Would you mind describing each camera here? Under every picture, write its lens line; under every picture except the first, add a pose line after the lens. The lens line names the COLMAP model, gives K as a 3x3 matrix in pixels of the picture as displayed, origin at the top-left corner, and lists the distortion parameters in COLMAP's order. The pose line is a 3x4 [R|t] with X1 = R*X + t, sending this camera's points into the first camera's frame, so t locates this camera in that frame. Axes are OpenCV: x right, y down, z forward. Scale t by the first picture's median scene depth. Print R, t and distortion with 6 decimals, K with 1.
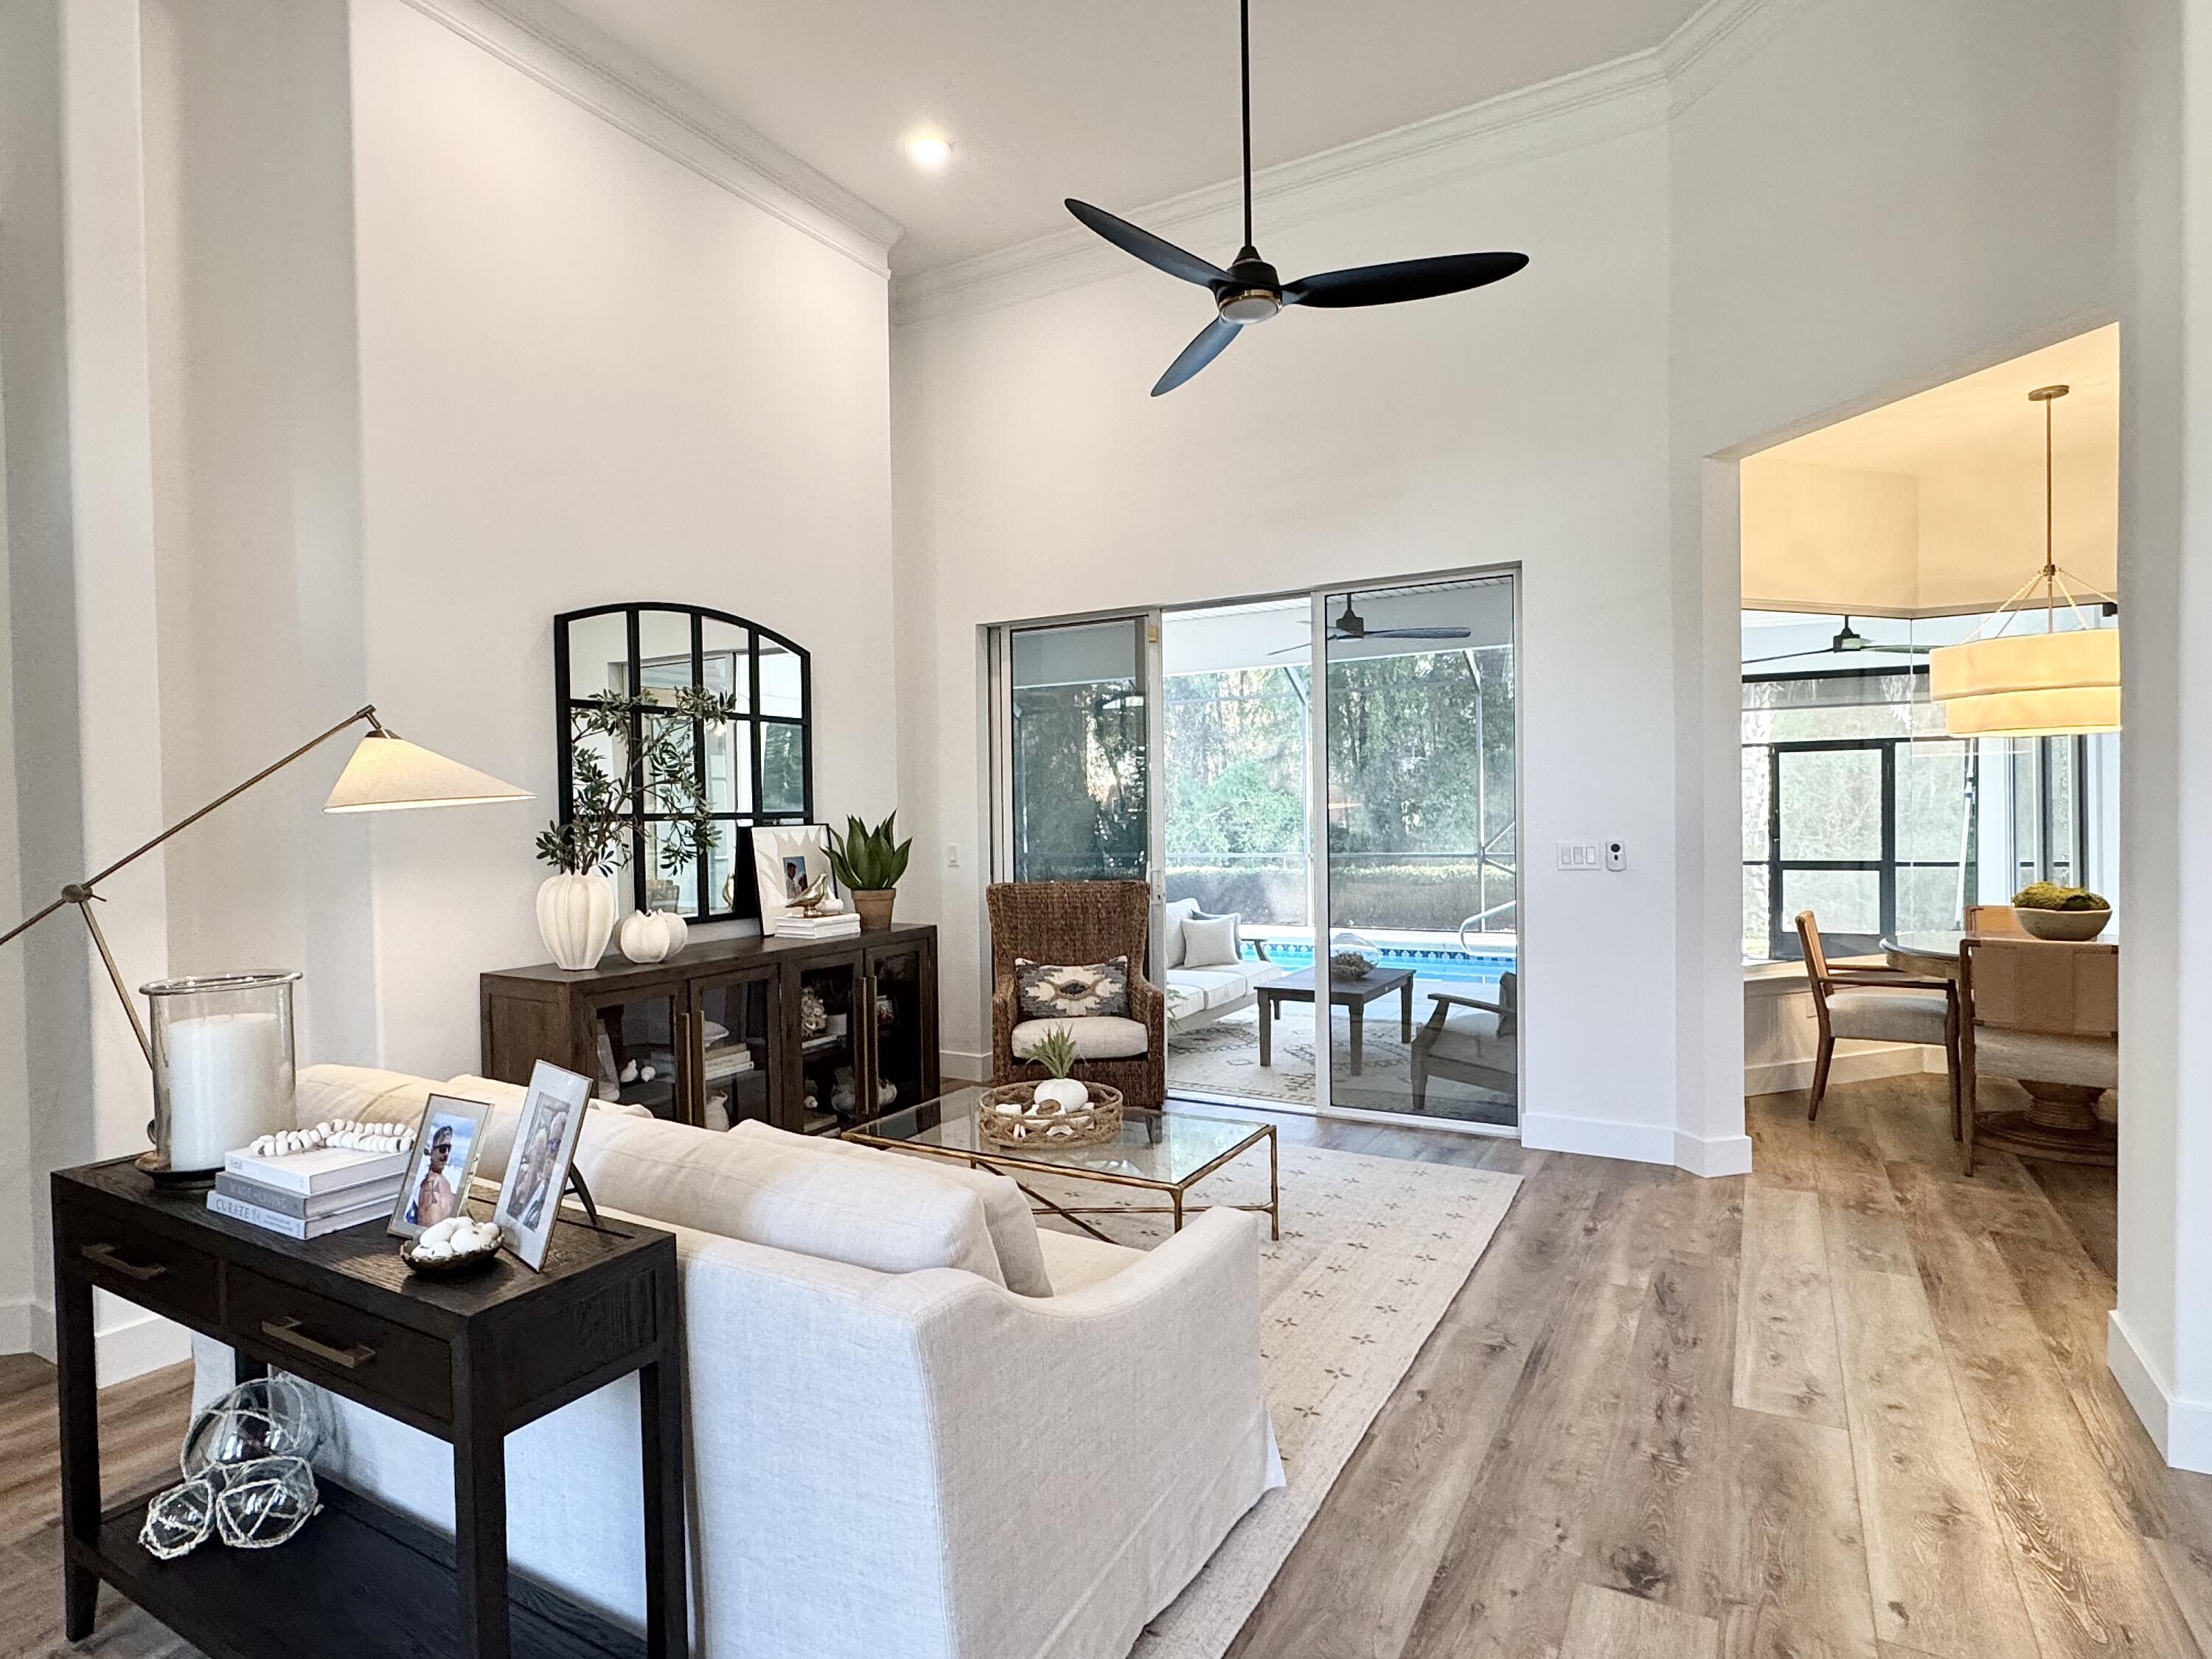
lens RADIAL K [[1163.6, 0, 1100.4], [0, 1163.6, 831.0], [0, 0, 1]] dist [-0.005201, 0.000003]
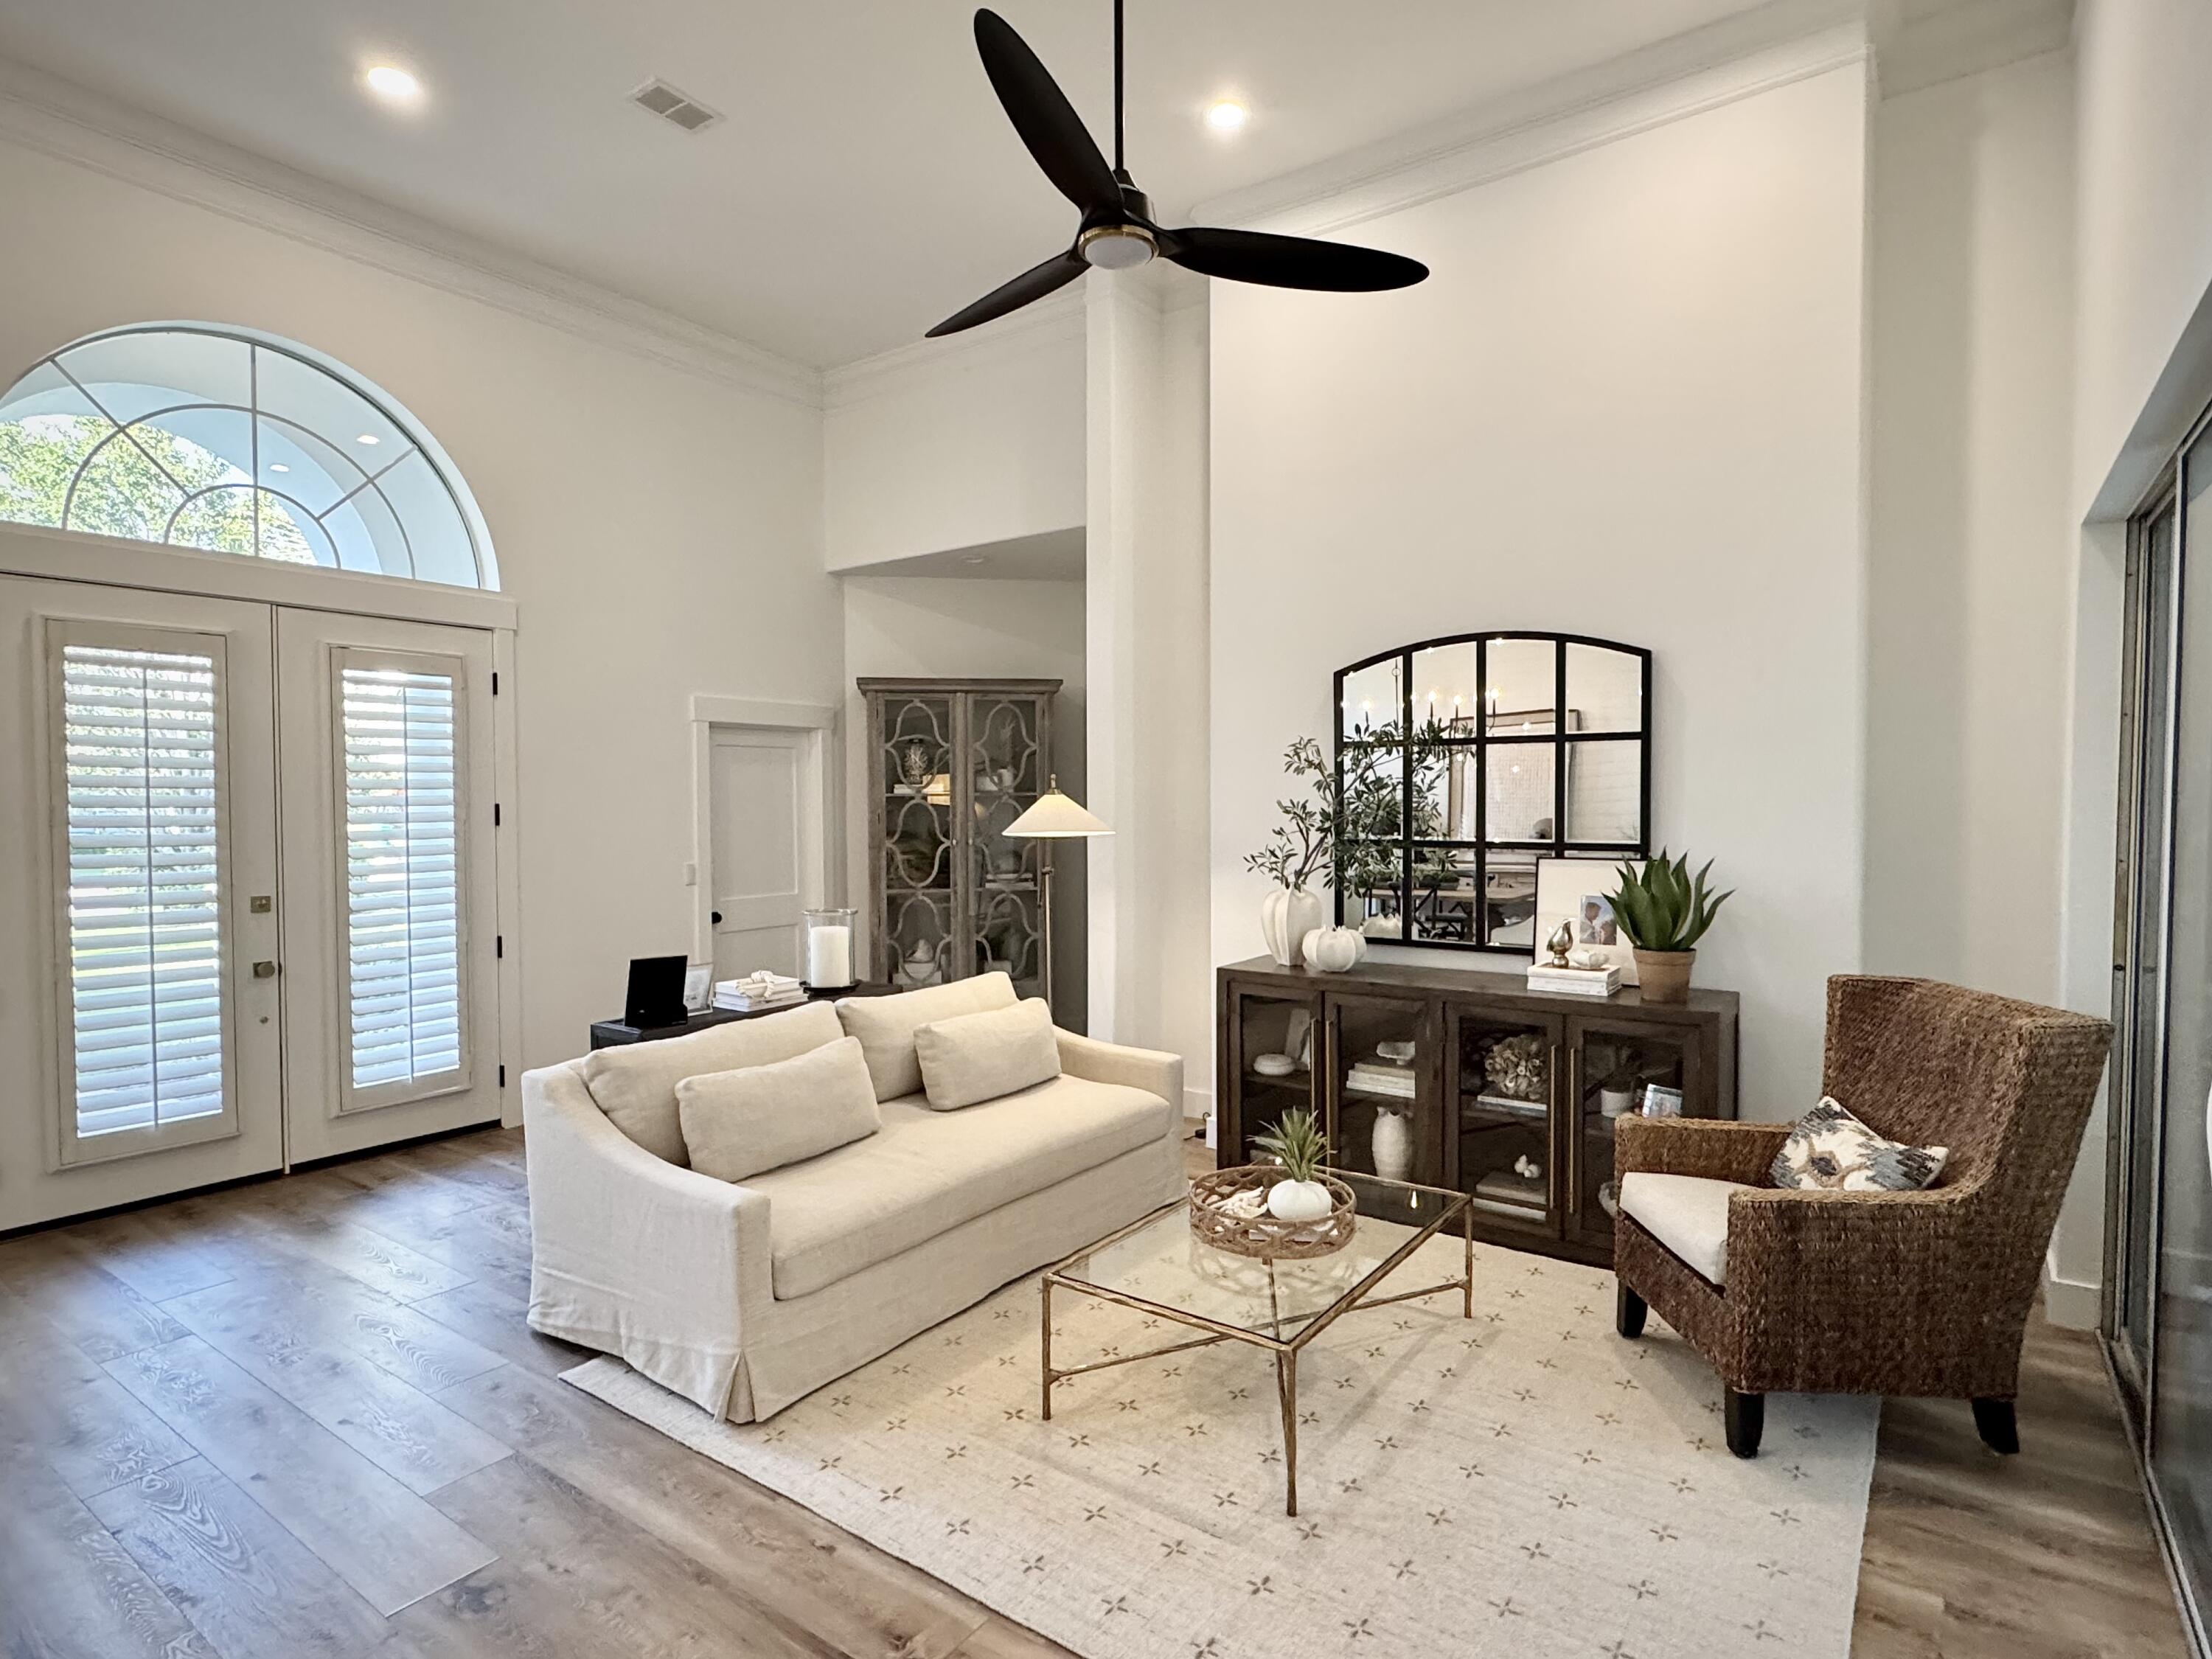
lens RADIAL K [[1163.6, 0, 1100.8], [0, 1163.6, 833.6], [0, 0, 1]] dist [-0.005201, 0.000003]
pose [[-0.100221, 0.047712, -0.993821, 0.762045], [-0.010309, 0.998746, 0.048988, -0.075629], [0.994912, 0.015155, -0.099604, 0.878814]]
